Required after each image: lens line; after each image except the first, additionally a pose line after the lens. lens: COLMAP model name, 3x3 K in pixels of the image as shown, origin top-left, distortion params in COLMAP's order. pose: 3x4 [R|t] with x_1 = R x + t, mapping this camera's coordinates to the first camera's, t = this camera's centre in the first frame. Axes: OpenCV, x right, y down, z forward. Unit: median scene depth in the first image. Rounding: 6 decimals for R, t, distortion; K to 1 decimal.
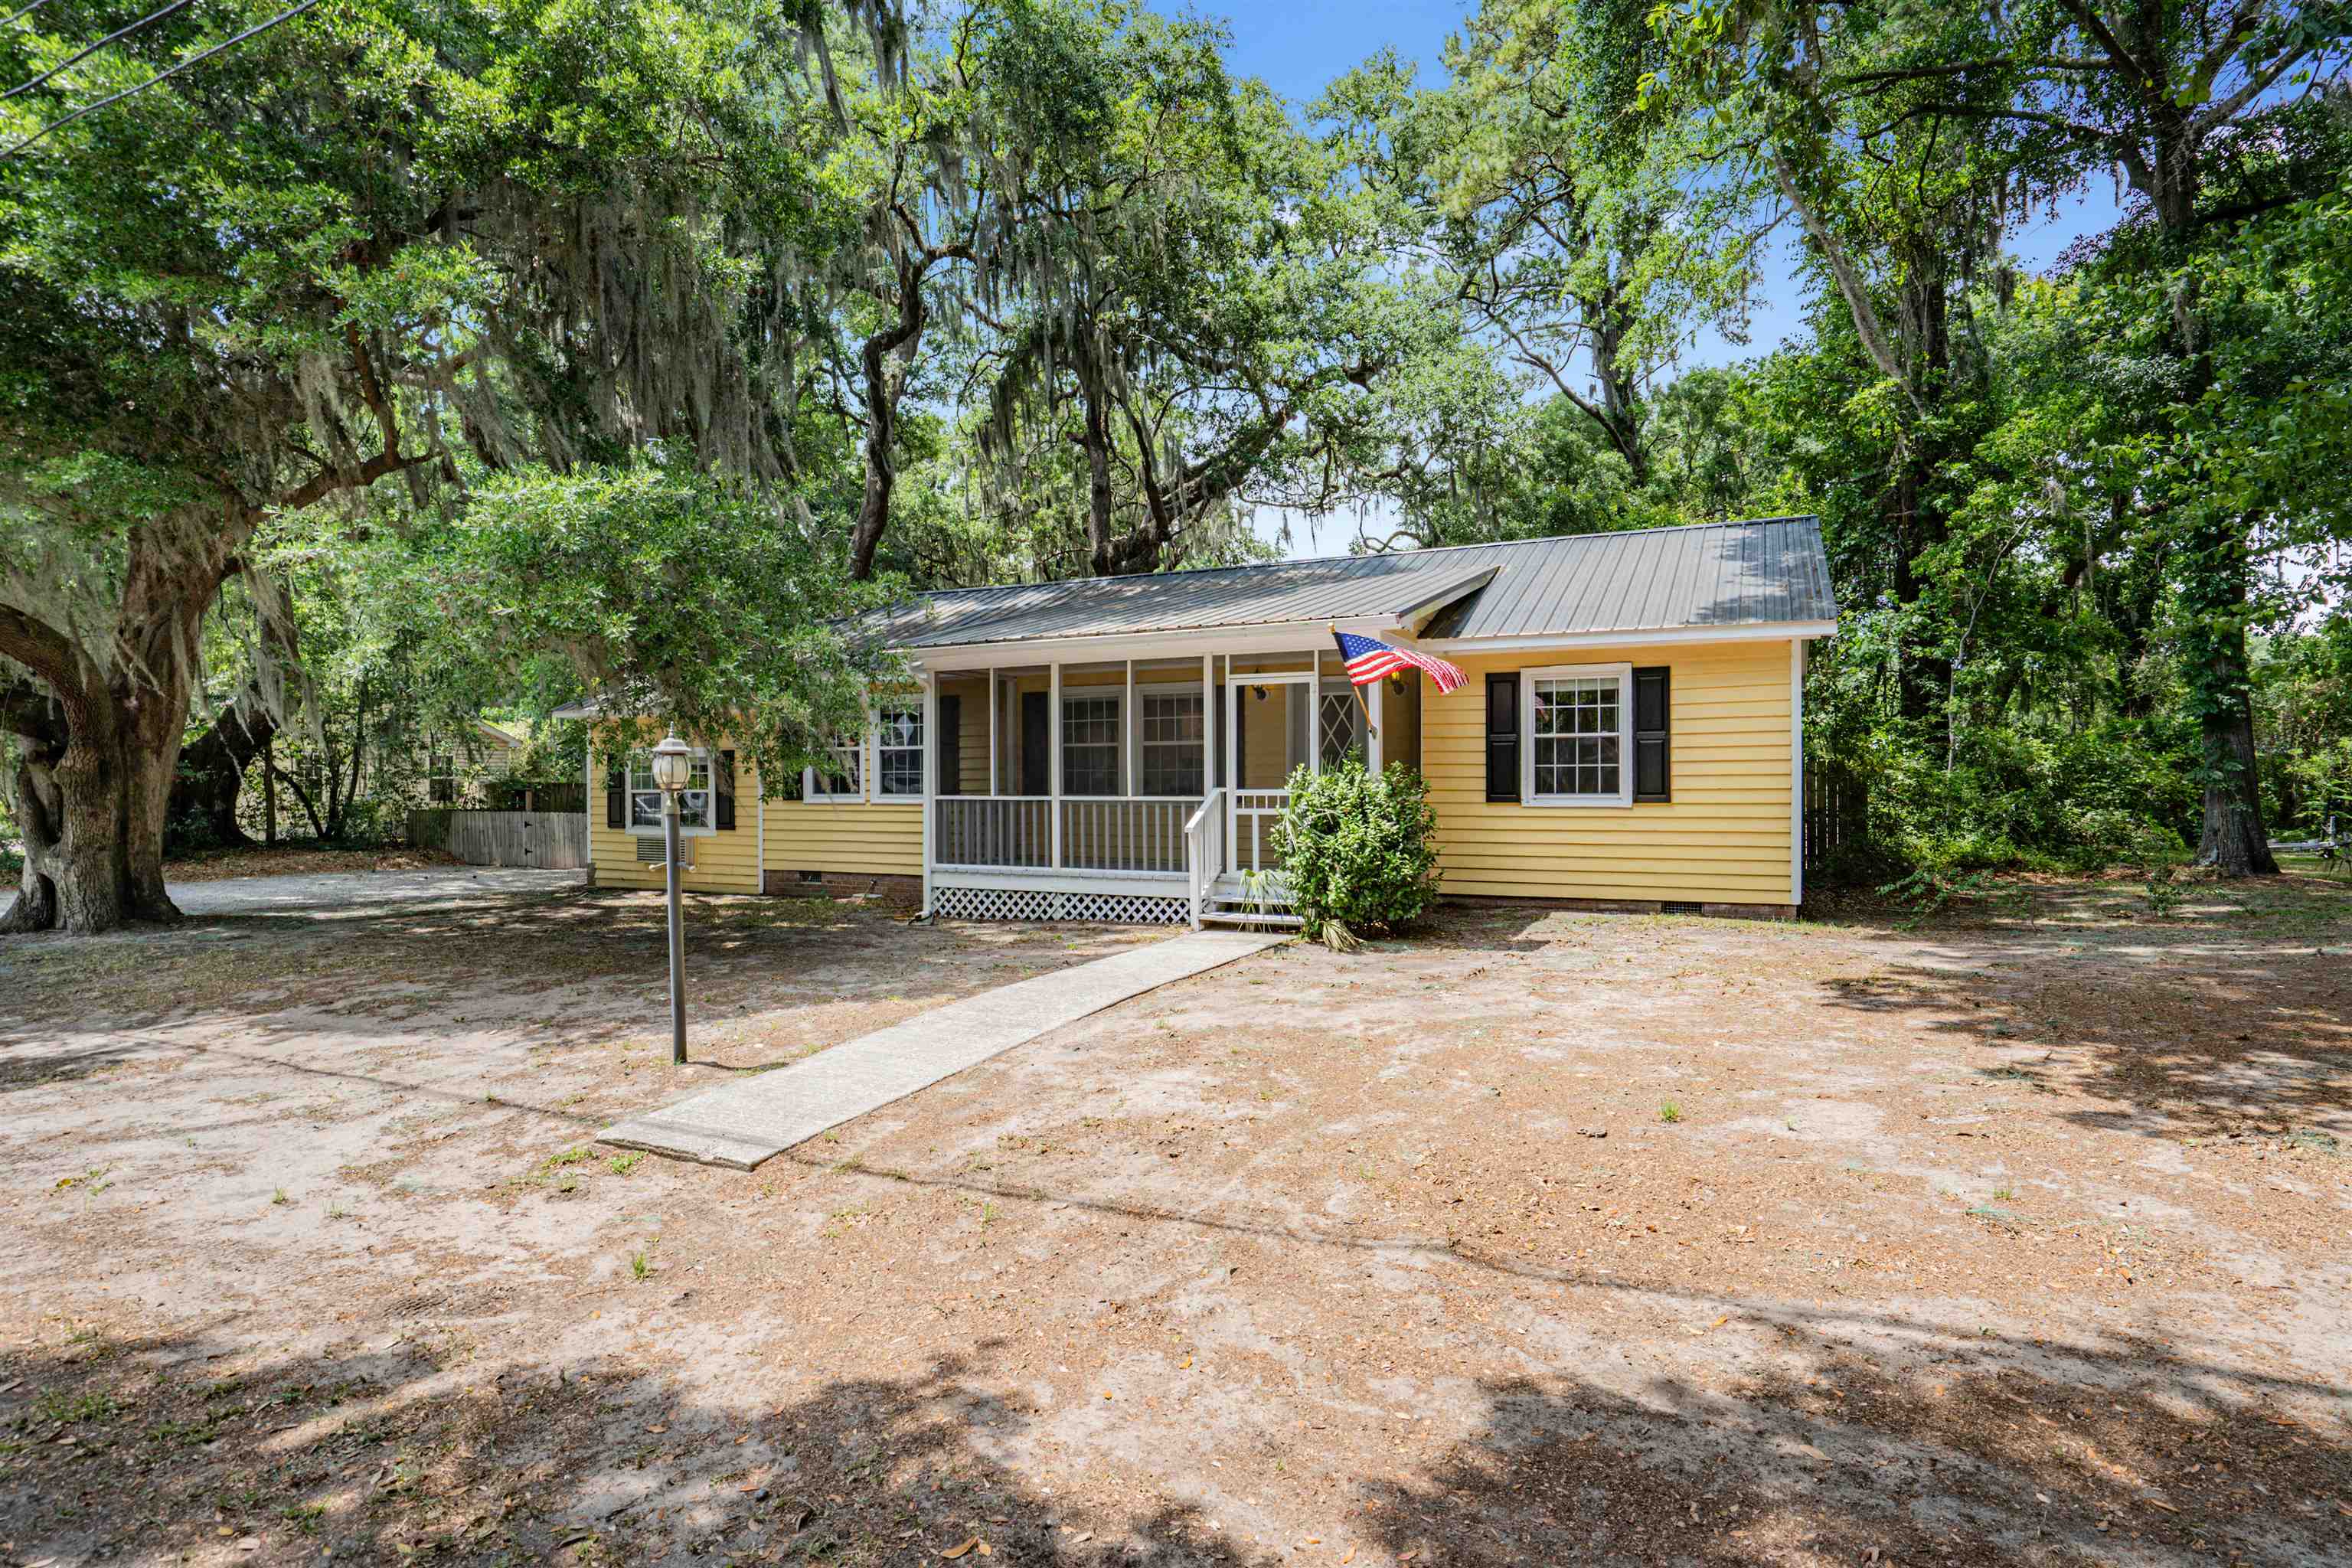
lens RADIAL K [[1238.0, 0, 1176.3], [0, 1238.0, 786.3], [0, 0, 1]] dist [-0.020786, 0.000462]
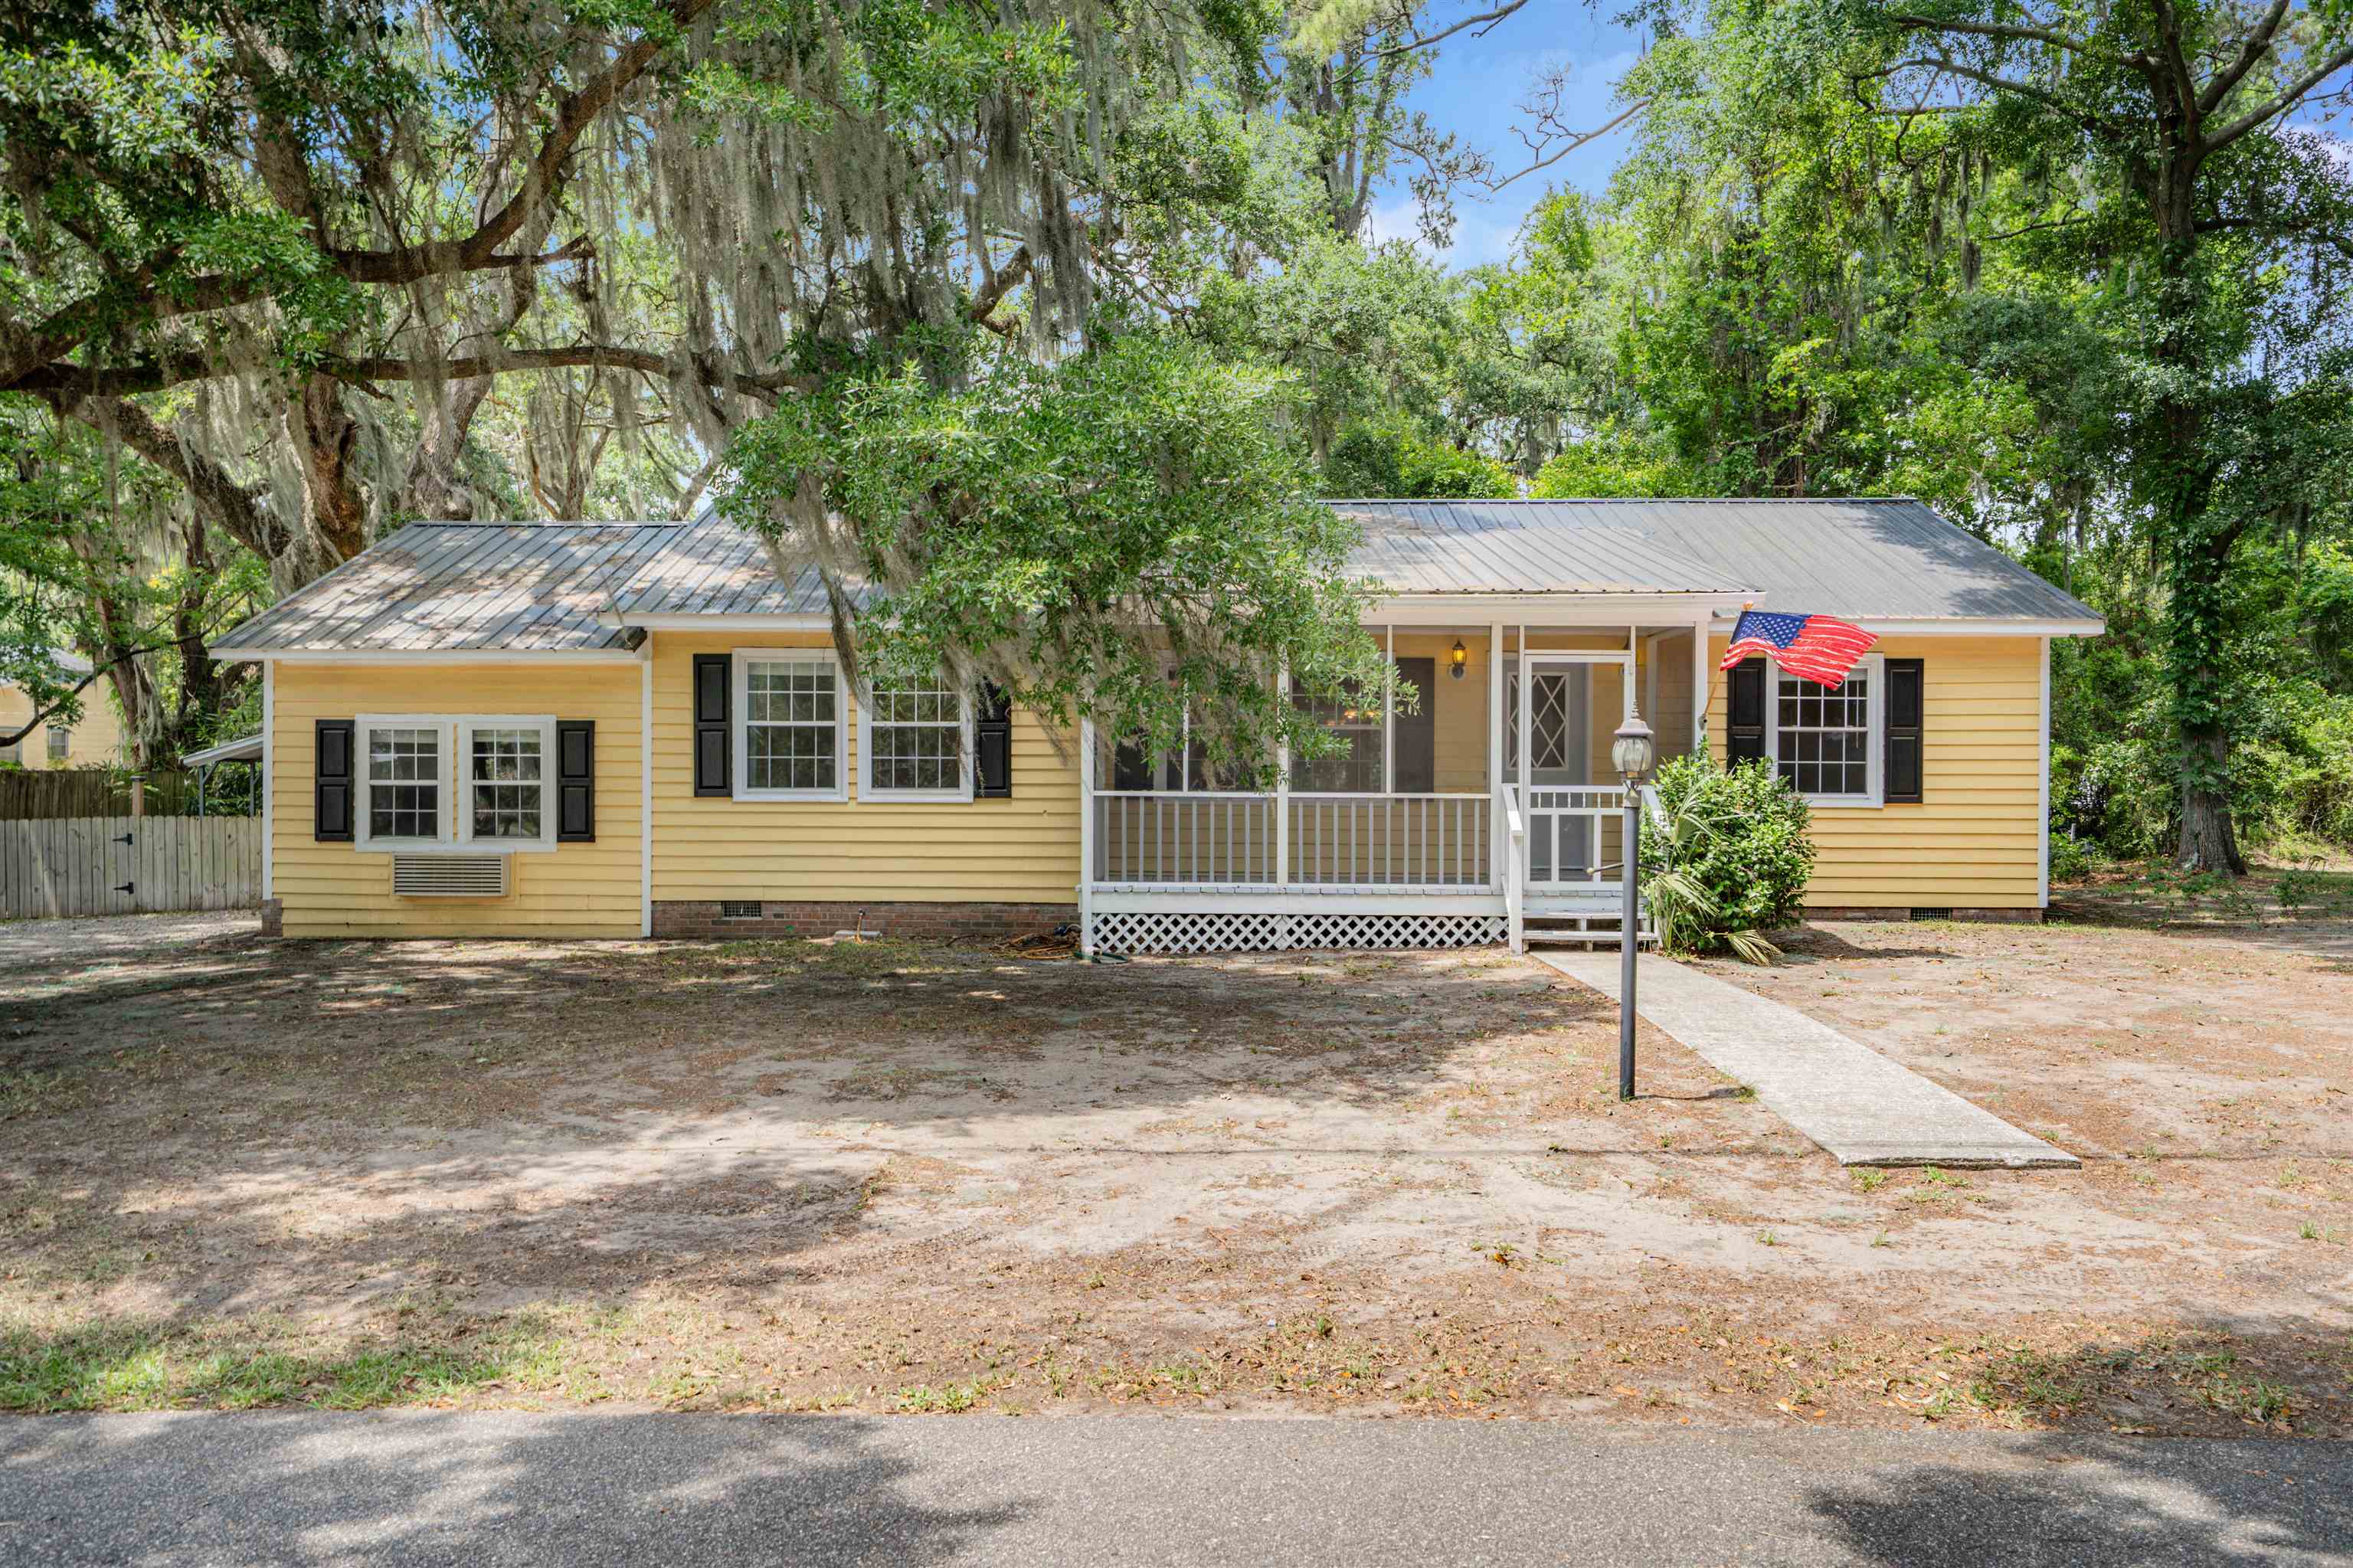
lens RADIAL K [[1813.6, 0, 1175.8], [0, 1813.6, 779.9], [0, 0, 1]] dist [0.039209, -0.001964]
pose [[0.897154, 0.007587, 0.441654, -0.719055], [-0.007979, 0.999968, -0.000971, 0.001568], [-0.441647, -0.002653, 0.897185, -0.004774]]
